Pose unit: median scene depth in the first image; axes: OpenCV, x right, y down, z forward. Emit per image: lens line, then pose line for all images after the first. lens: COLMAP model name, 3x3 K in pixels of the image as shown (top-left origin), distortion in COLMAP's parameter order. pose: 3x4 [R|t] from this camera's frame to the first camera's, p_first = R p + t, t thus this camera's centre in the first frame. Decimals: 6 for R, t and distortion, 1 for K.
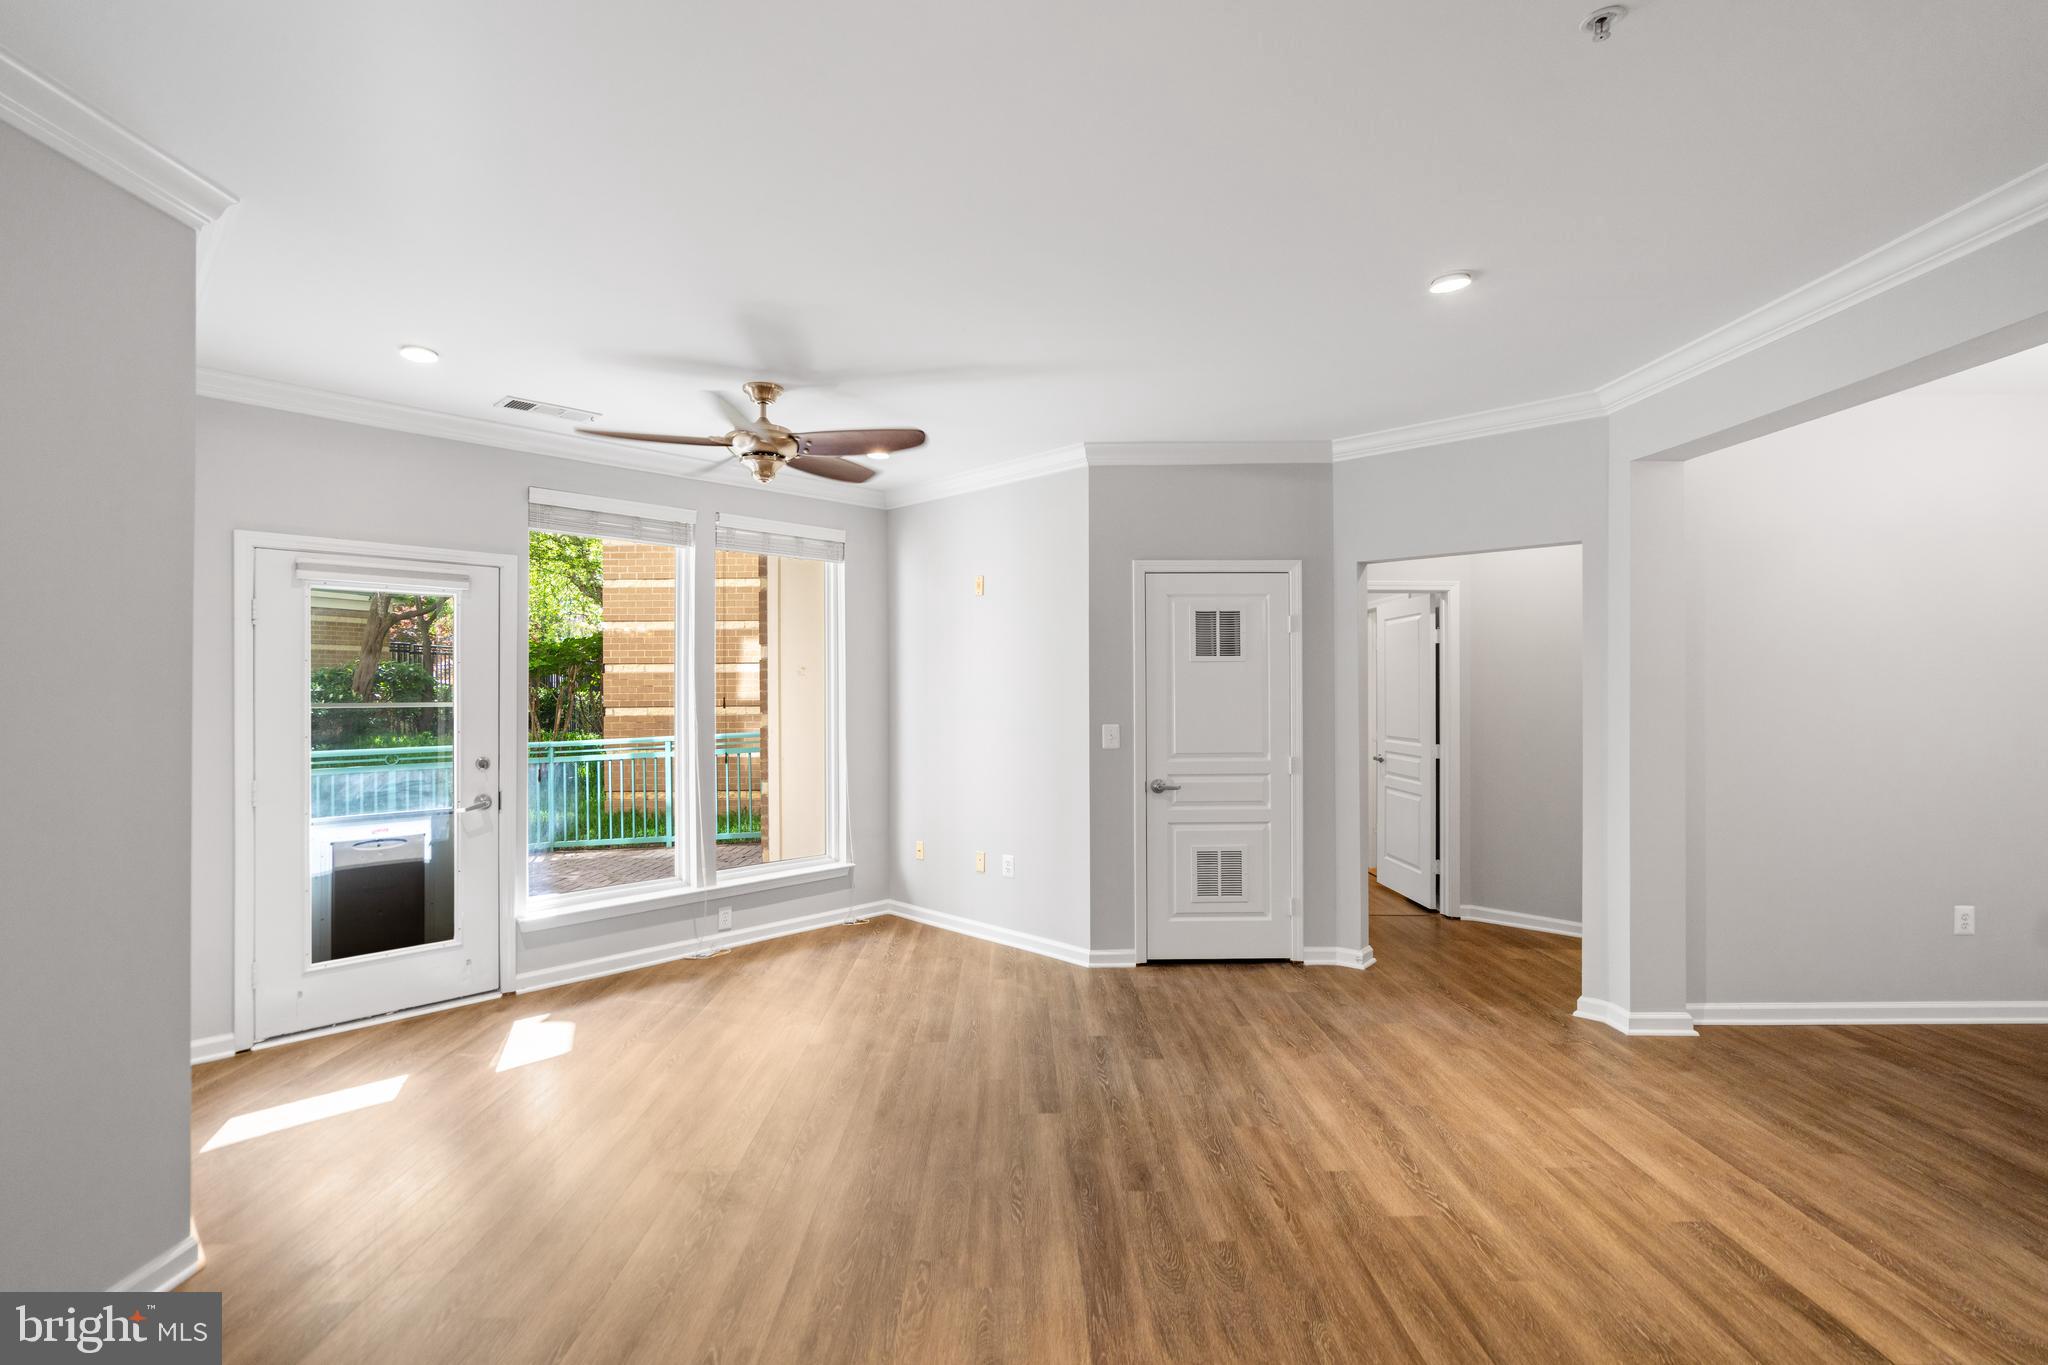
lens RADIAL K [[928.7, 0, 1024.3], [0, 928.7, 687.7], [0, 0, 1]] dist [-0.005887, 0.002855]
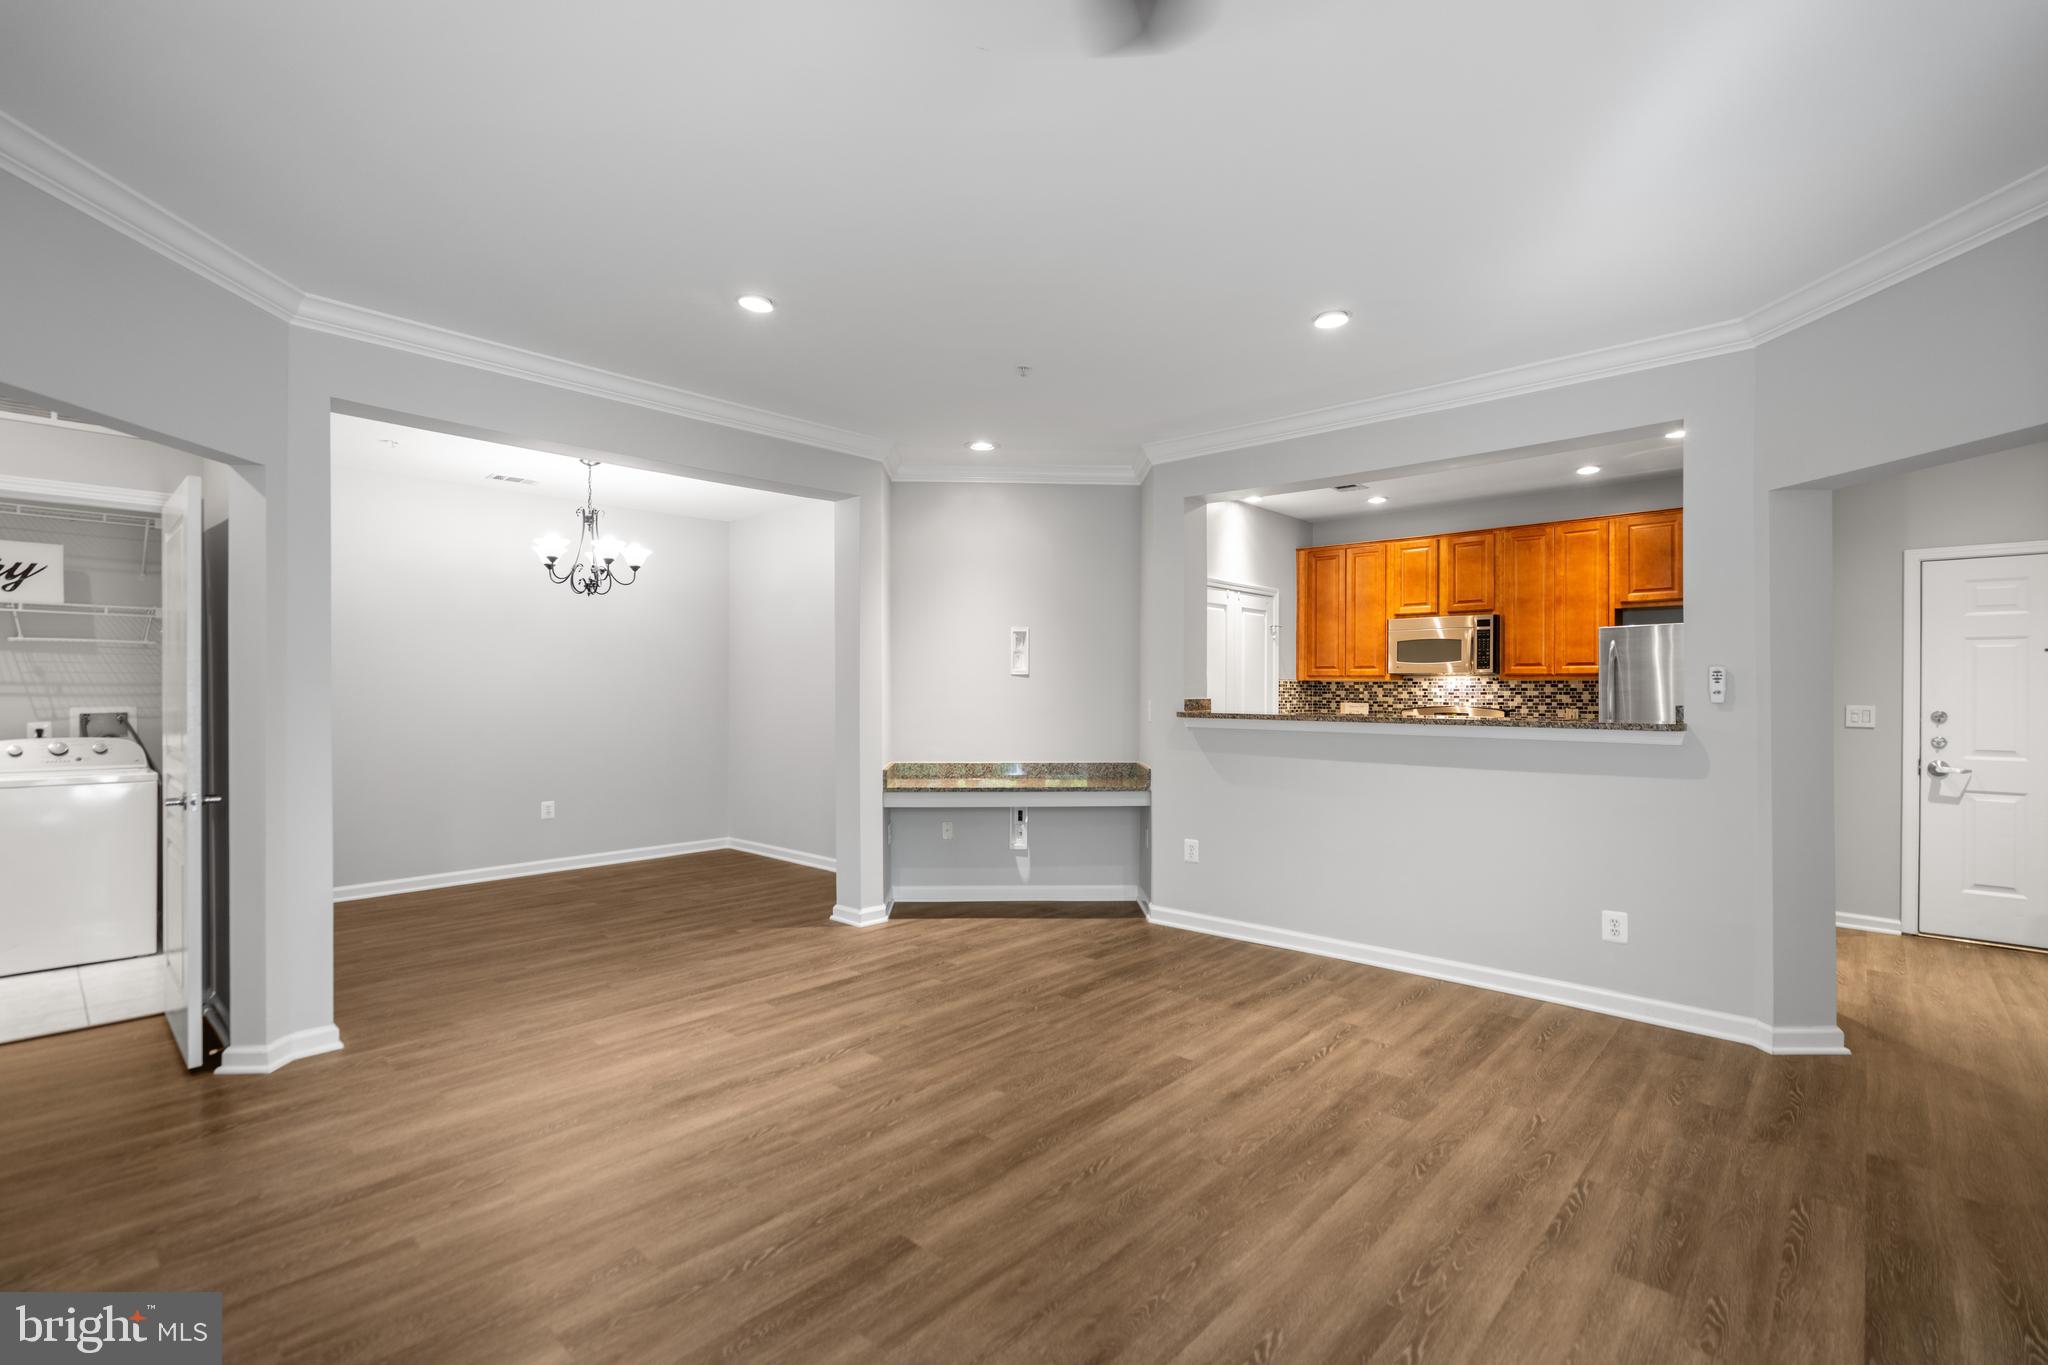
lens RADIAL K [[928.7, 0, 1011.7], [0, 928.7, 686.0], [0, 0, 1]] dist [-0.005887, 0.002855]
pose [[-0.718562, 0.002564, 0.695458, -0.338665], [-0.000125, 0.999993, -0.003817, 0.026162], [-0.695463, -0.002830, -0.718556, 0.950997]]
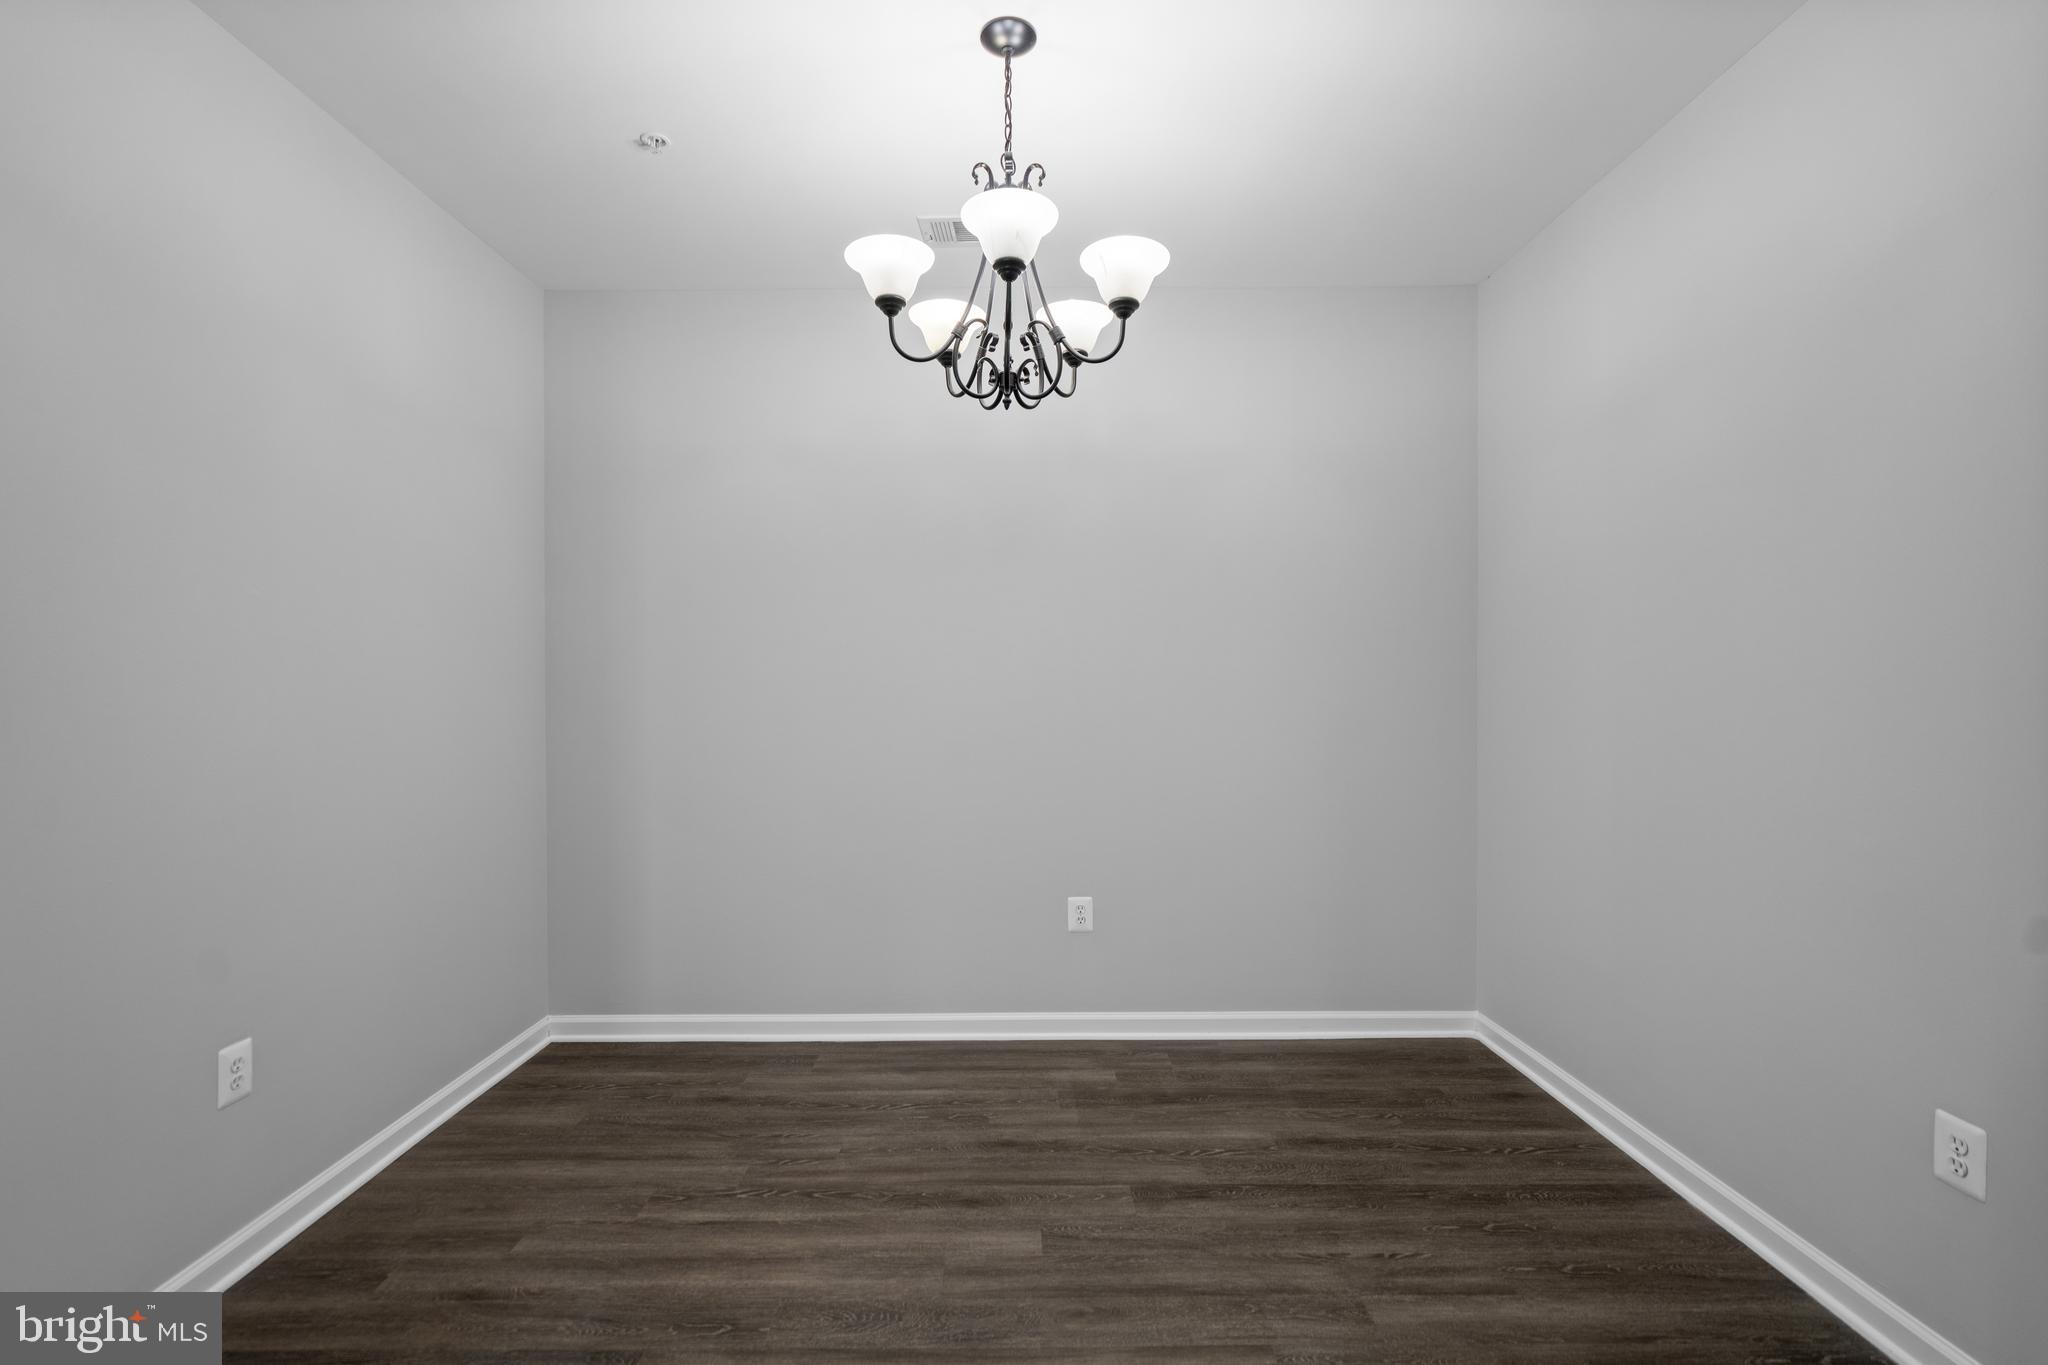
lens RADIAL K [[928.7, 0, 1016.1], [0, 928.7, 681.6], [0, 0, 1]] dist [-0.005887, 0.002855]
pose [[0.013770, 0.000961, 0.999905, 0.431152], [0.007118, 0.999974, -0.001059, 0.033717], [-0.999880, 0.007132, 0.013763, 0.473904]]
